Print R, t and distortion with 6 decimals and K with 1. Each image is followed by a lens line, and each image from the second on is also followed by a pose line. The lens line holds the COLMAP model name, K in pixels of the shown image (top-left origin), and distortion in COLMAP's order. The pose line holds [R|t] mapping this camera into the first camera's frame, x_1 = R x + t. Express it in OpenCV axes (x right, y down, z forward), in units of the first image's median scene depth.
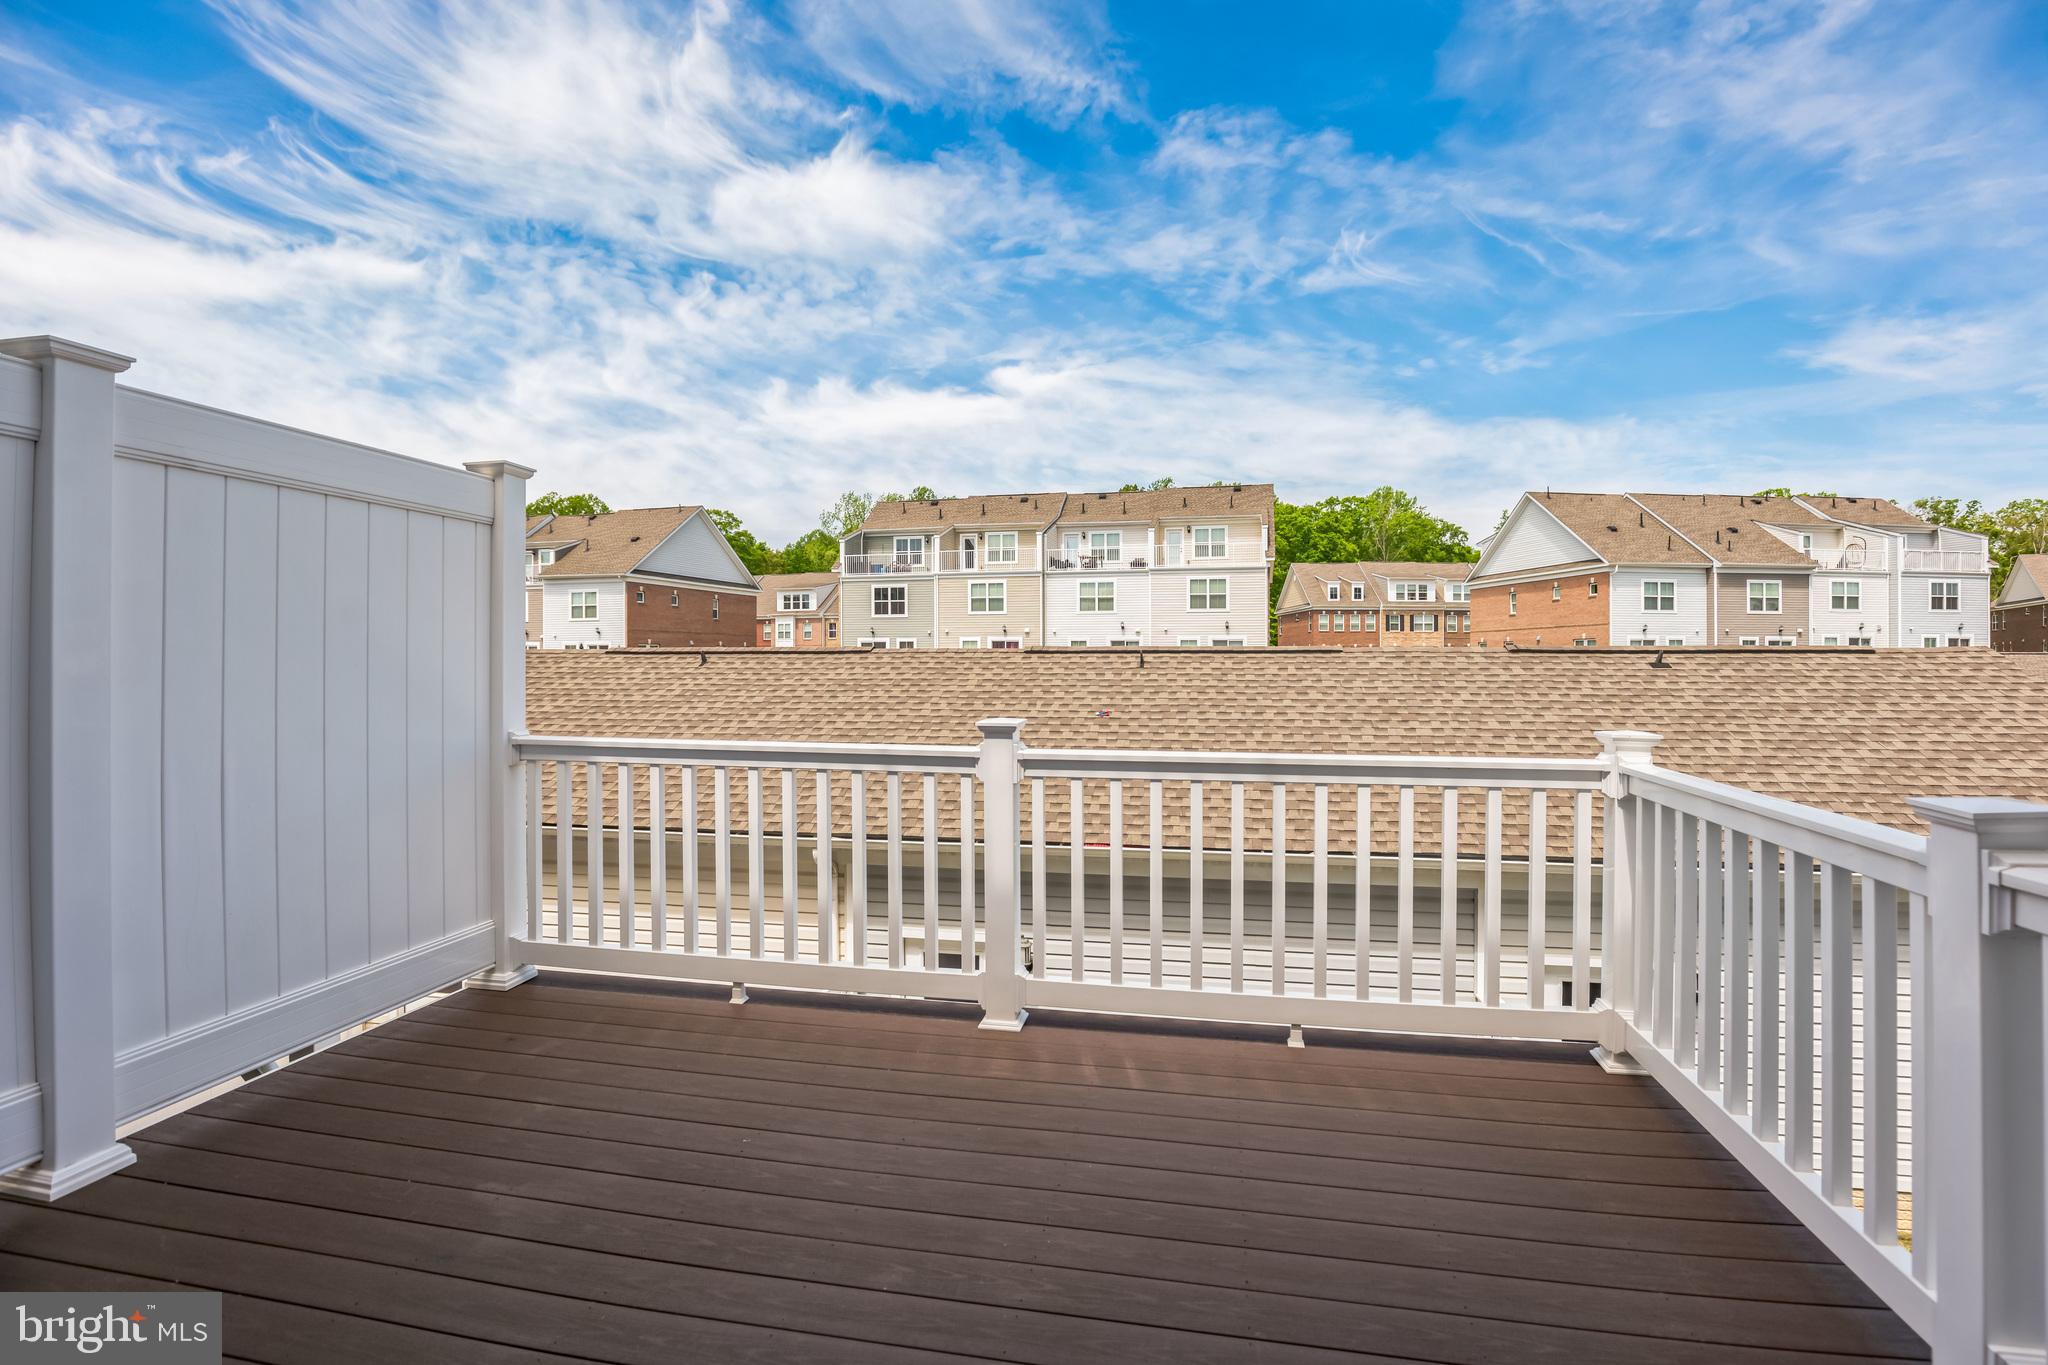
lens RADIAL K [[955.8, 0, 1033.3], [0, 955.8, 660.4], [0, 0, 1]] dist [-0.018242, 0.001633]
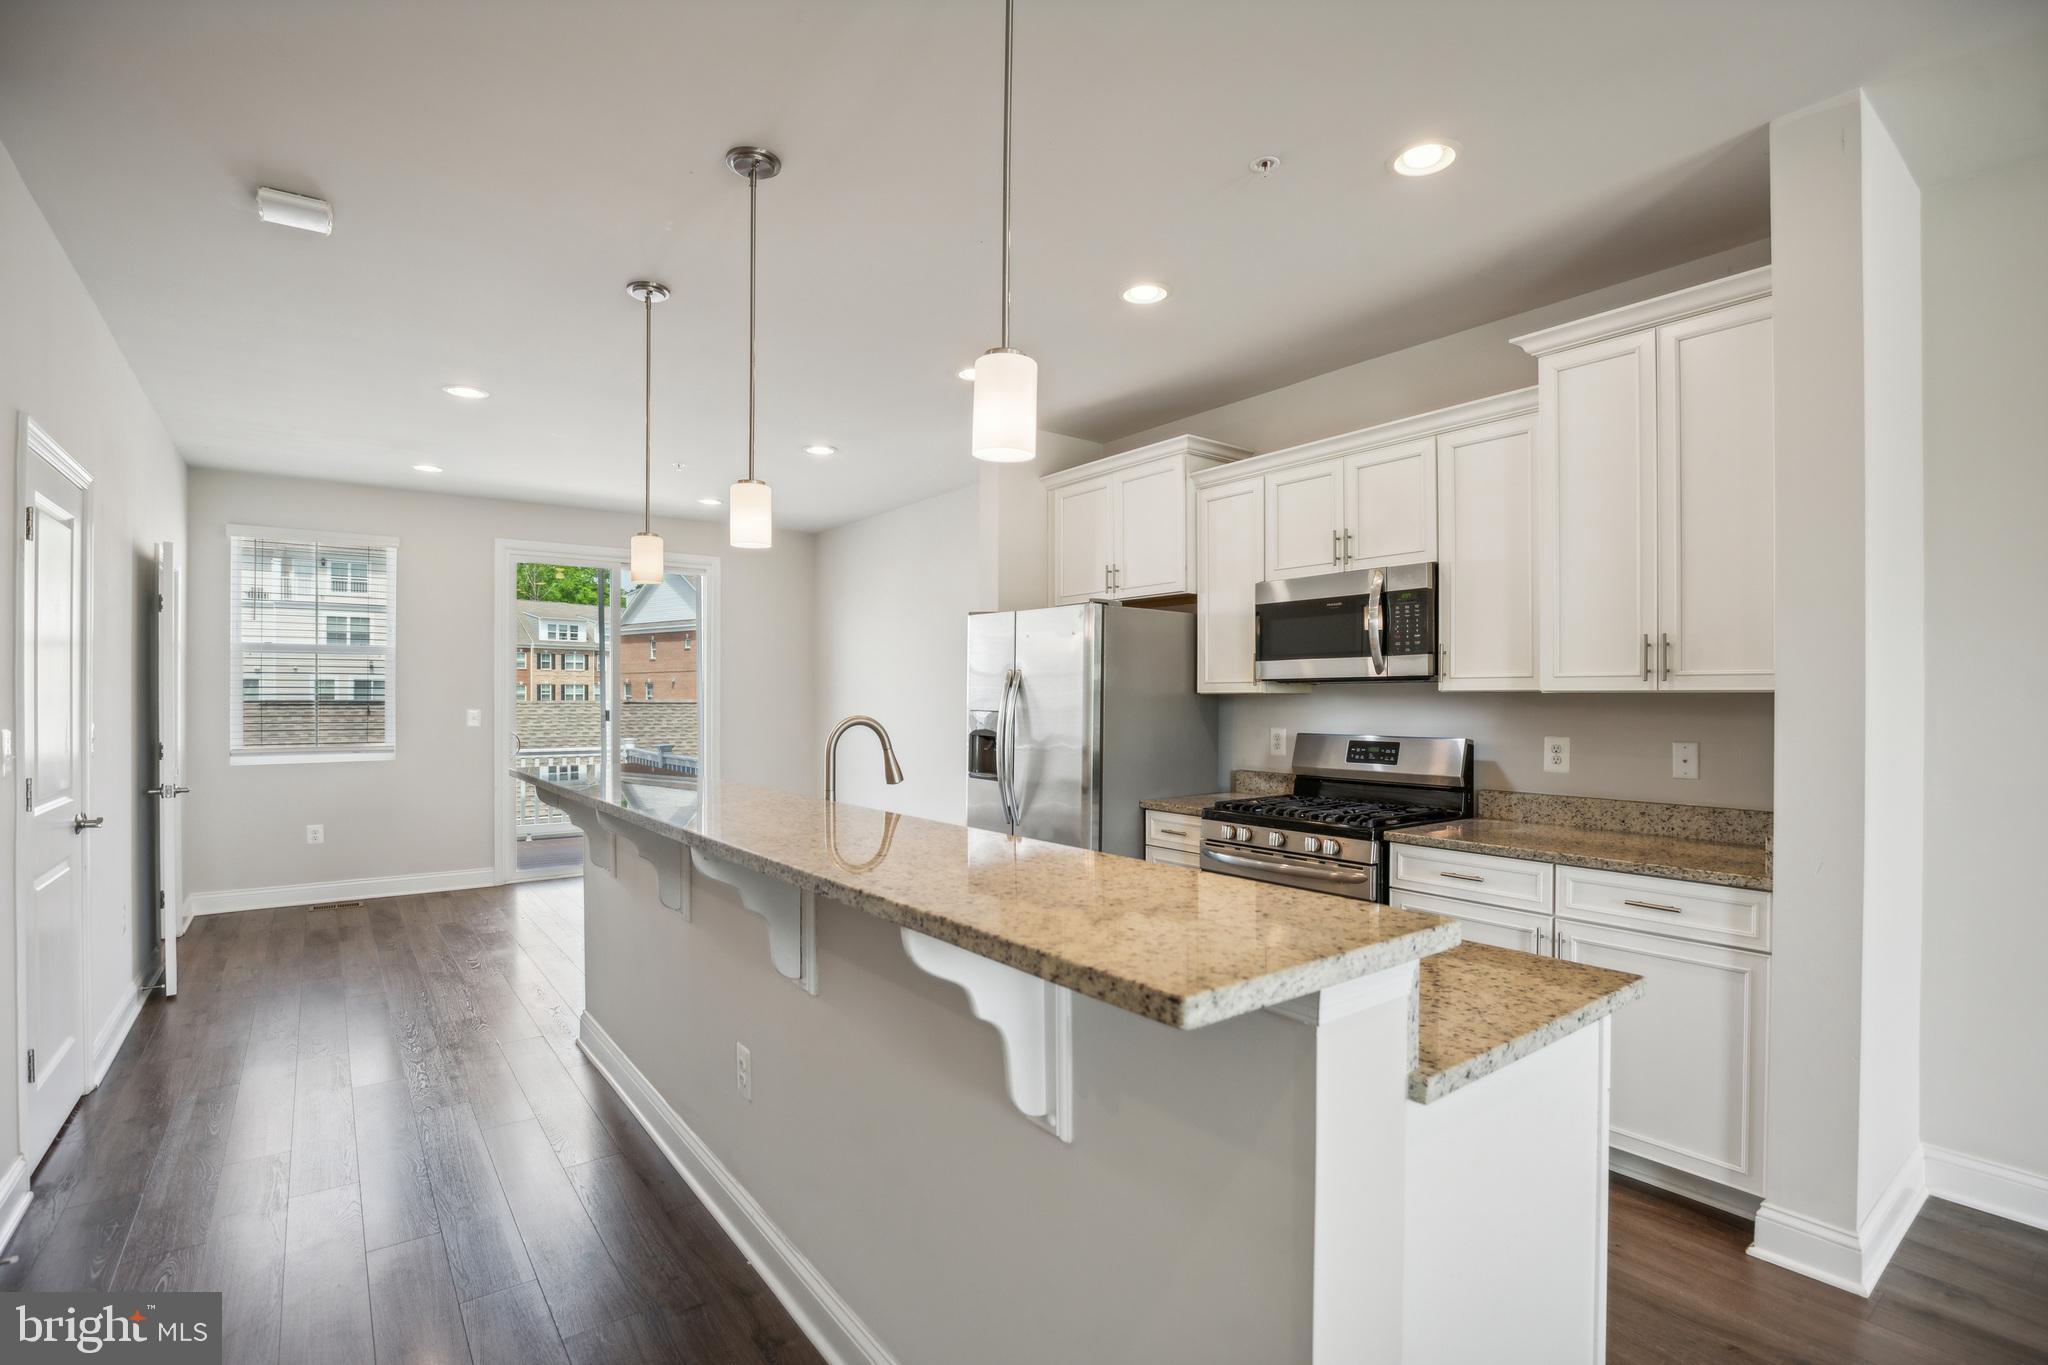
lens RADIAL K [[955.8, 0, 1011.7], [0, 955.8, 688.1], [0, 0, 1]] dist [-0.018242, 0.001633]
pose [[0.683092, 0.006167, 0.730306, -0.051888], [-0.000054, 0.999965, -0.008394, -0.004242], [-0.730332, 0.005694, 0.683069, -0.129128]]
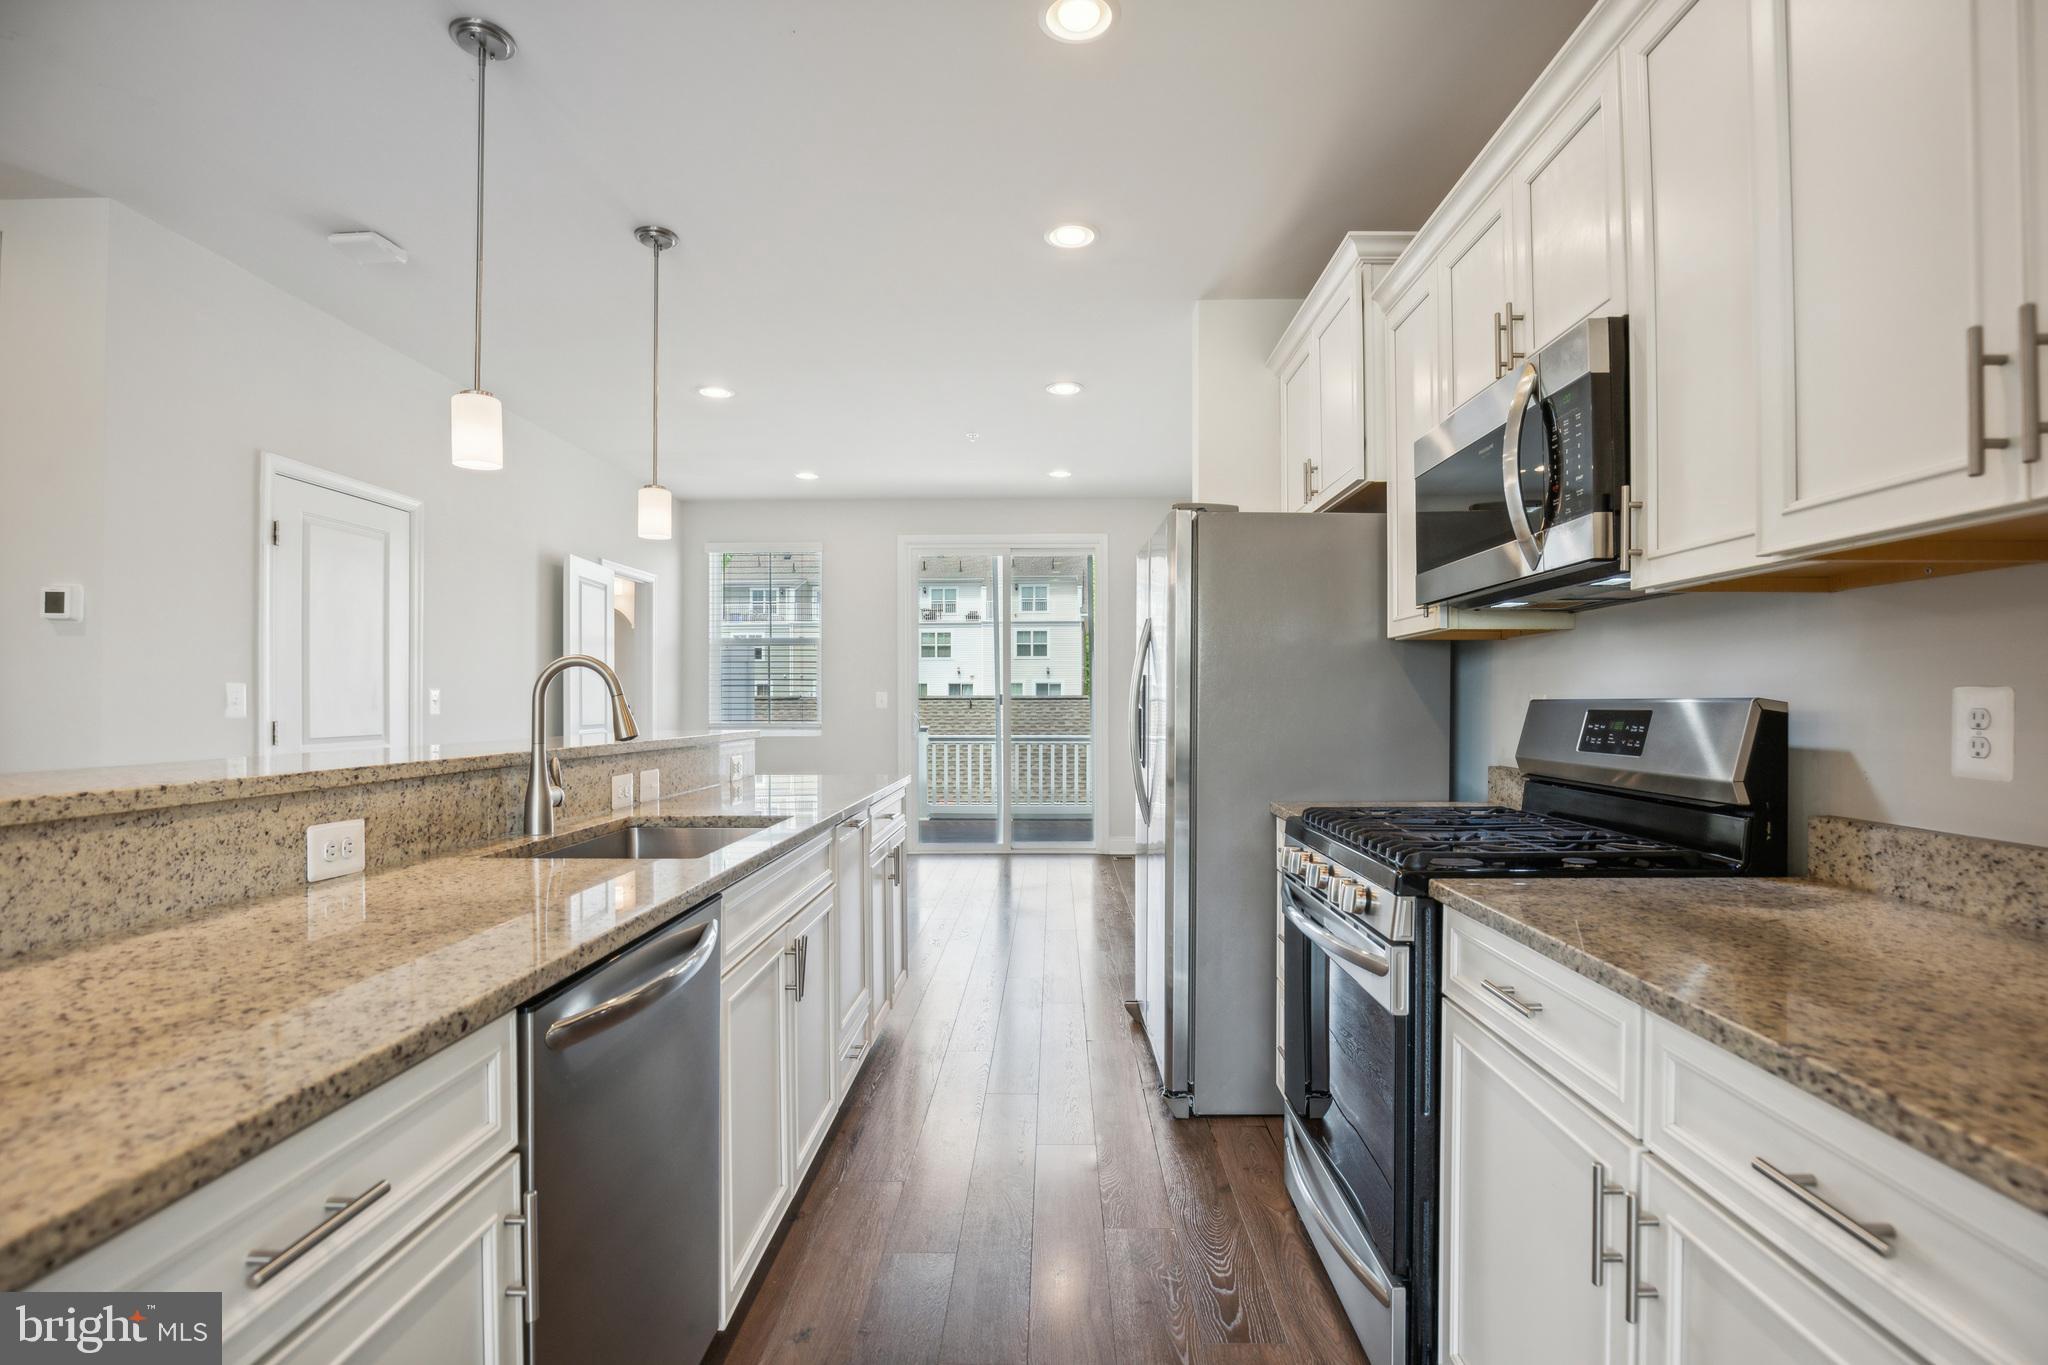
lens RADIAL K [[955.8, 0, 1035.3], [0, 955.8, 688.5], [0, 0, 1]] dist [-0.018242, 0.001633]
pose [[0.985641, -0.000554, 0.168854, -0.008976], [0.002538, 0.999930, -0.011531, -0.001298], [-0.168836, 0.011794, 0.985574, -0.132201]]
